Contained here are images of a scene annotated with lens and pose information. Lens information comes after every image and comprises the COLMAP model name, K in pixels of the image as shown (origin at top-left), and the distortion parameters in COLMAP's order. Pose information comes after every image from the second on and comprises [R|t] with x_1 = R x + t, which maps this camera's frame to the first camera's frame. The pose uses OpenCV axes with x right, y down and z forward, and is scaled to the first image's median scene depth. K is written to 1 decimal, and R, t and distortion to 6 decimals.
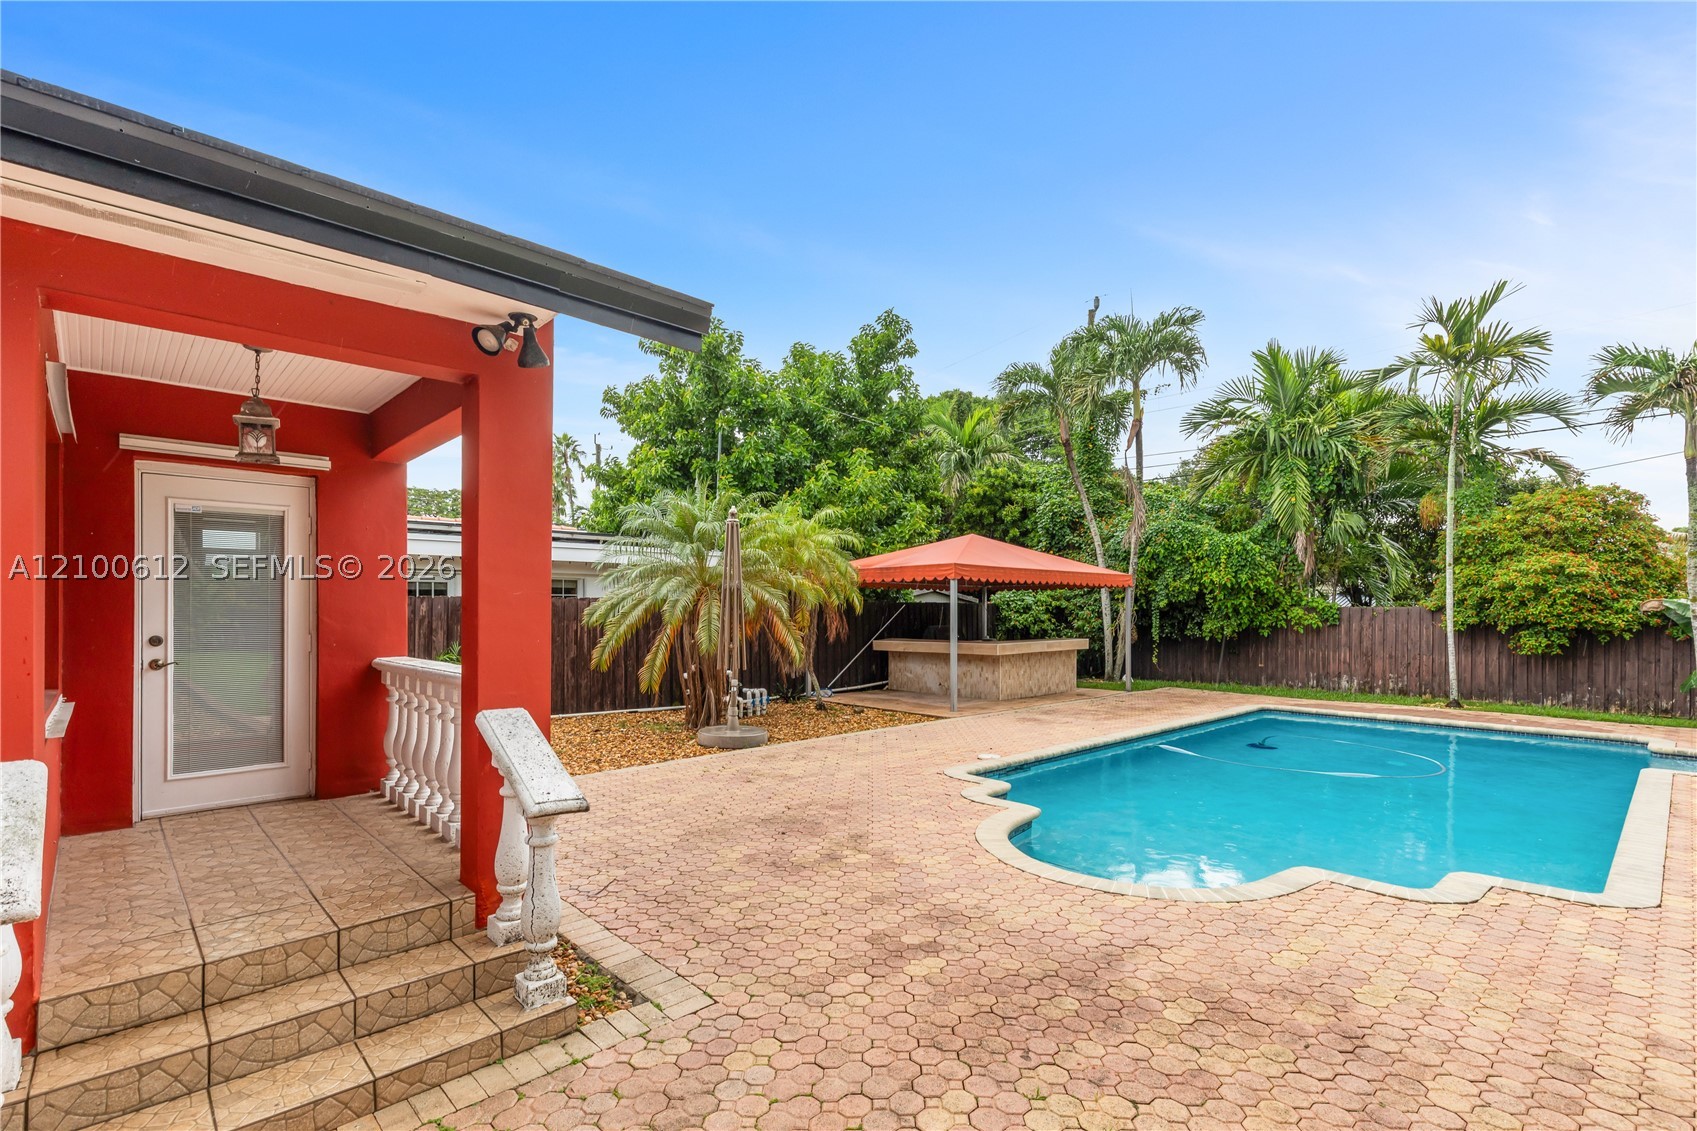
lens RADIAL K [[790.1, 0, 829.3], [0, 790.1, 609.5], [0, 0, 1]] dist [0.002693, -0.000035]
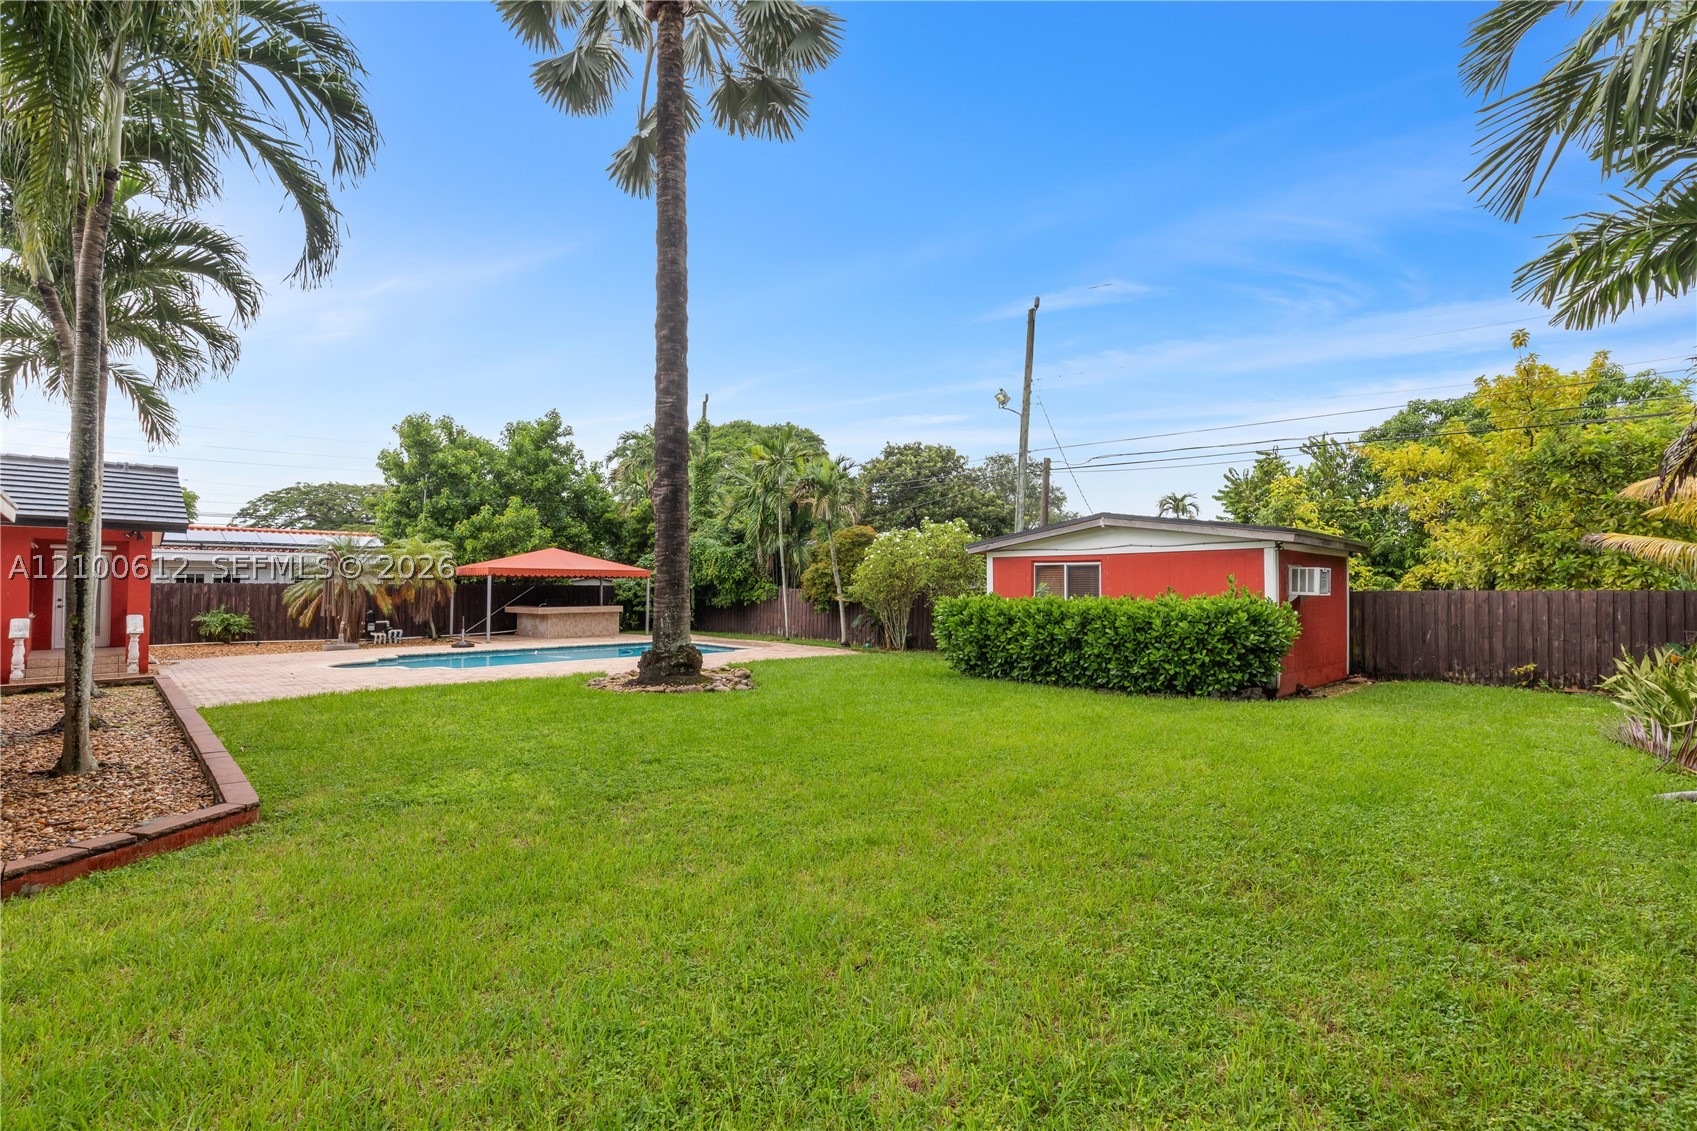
lens RADIAL K [[782.8, 0, 849.6], [0, 782.8, 589.9], [0, 0, 1]] dist [0.013987, 0.000107]
pose [[0.999264, 0.005308, 0.037994, 0.747504], [-0.005392, 0.999983, 0.002119, -0.006809], [-0.037982, -0.002322, 0.999276, -0.782461]]
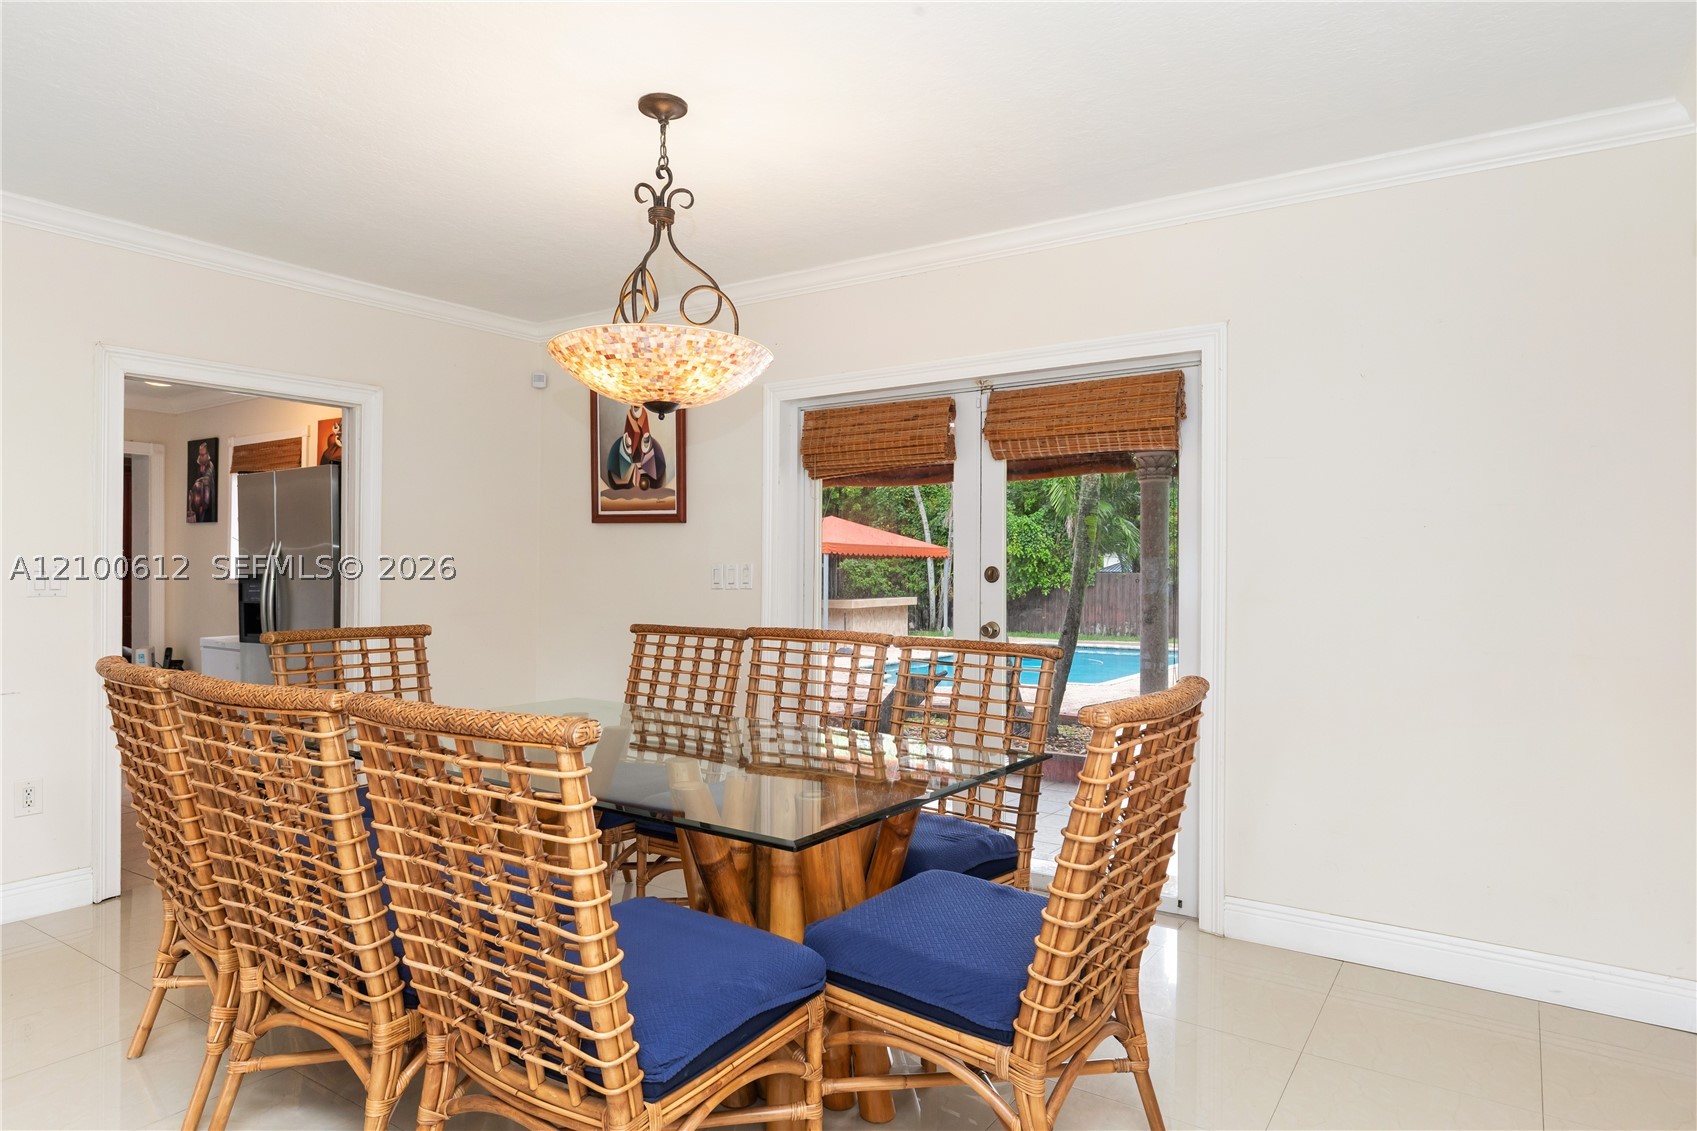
lens RADIAL K [[1033.0, 0, 848.5], [0, 1033.0, 565.5], [0, 0, 1]] dist [-0.001458, -0.000077]
pose [[0.970698, 0.003991, 0.240268, -0.183481], [-0.003068, 0.999986, -0.004214, -0.006890], [-0.240282, 0.003354, 0.970697, -0.605247]]
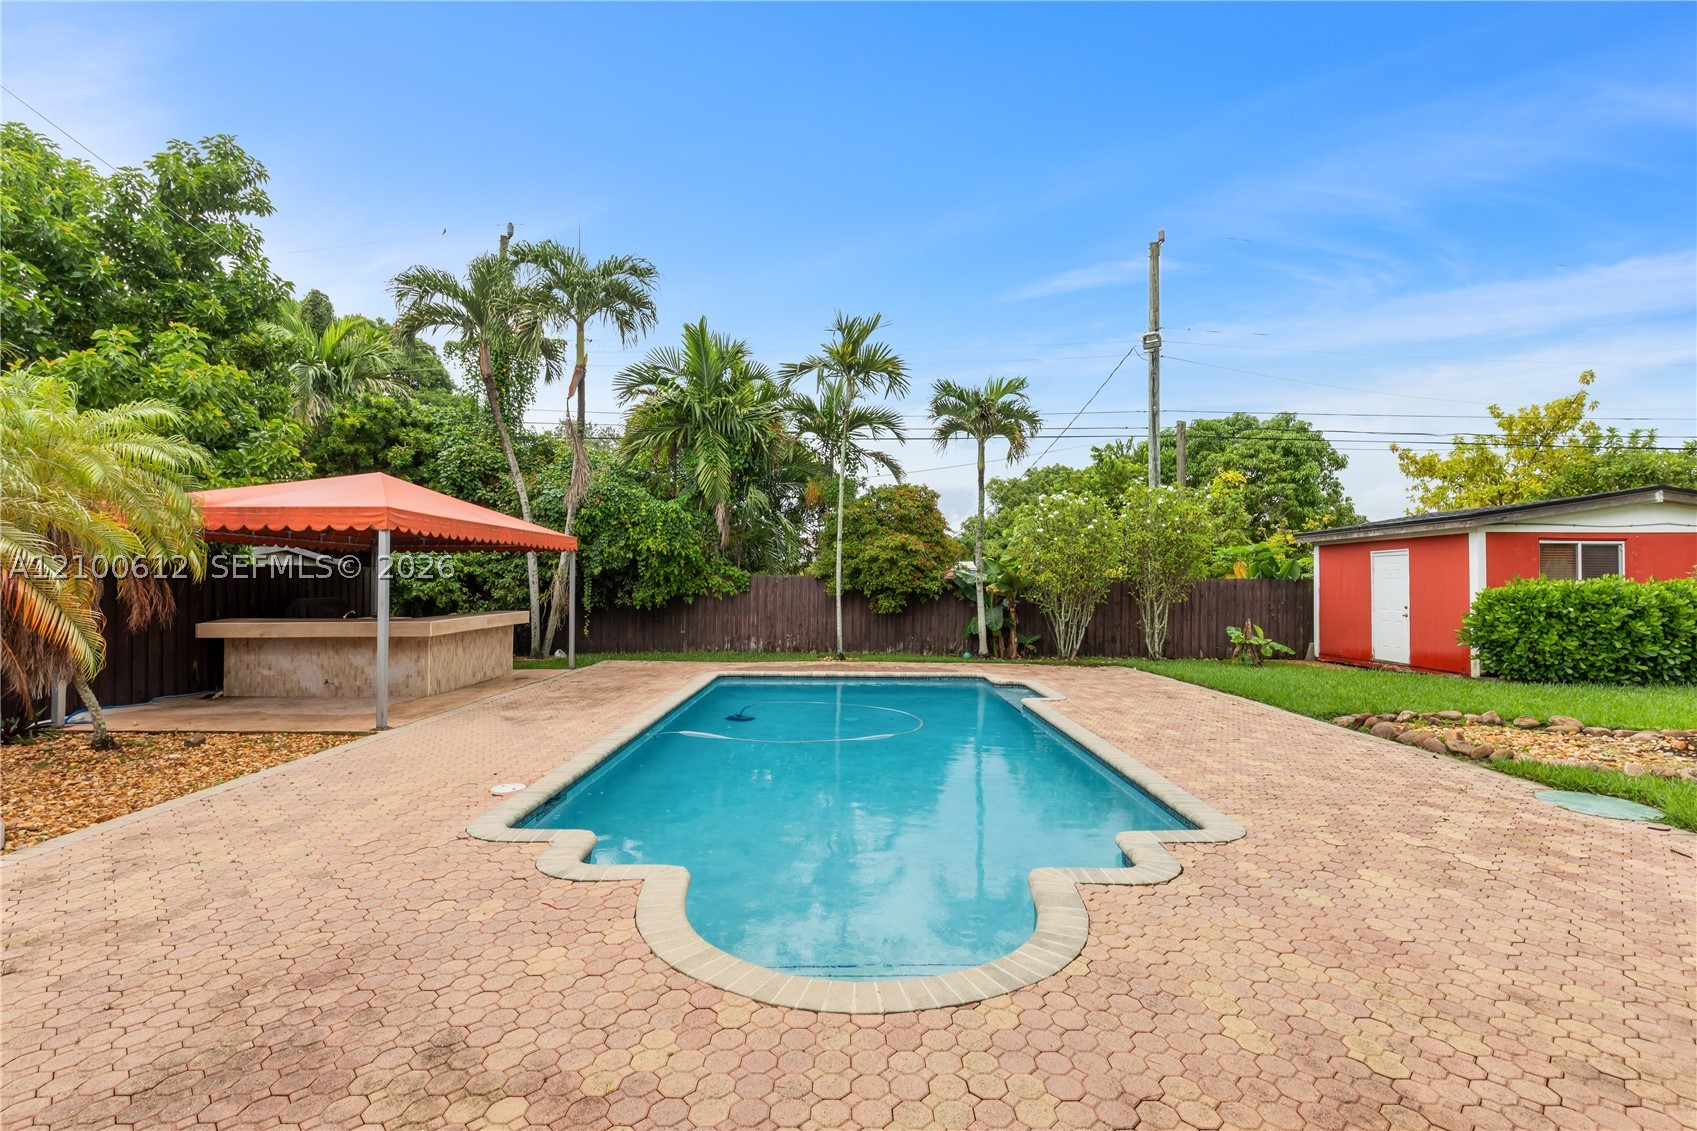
lens RADIAL K [[773.7, 0, 852.2], [0, 773.7, 557.5], [0, 0, 1]] dist [0.001998, -0.000470]
pose [[0.672476, 0.023039, 0.739761, -0.051649], [-0.002482, 0.999580, -0.028874, 0.002786], [-0.740115, 0.017581, 0.672250, 0.177726]]
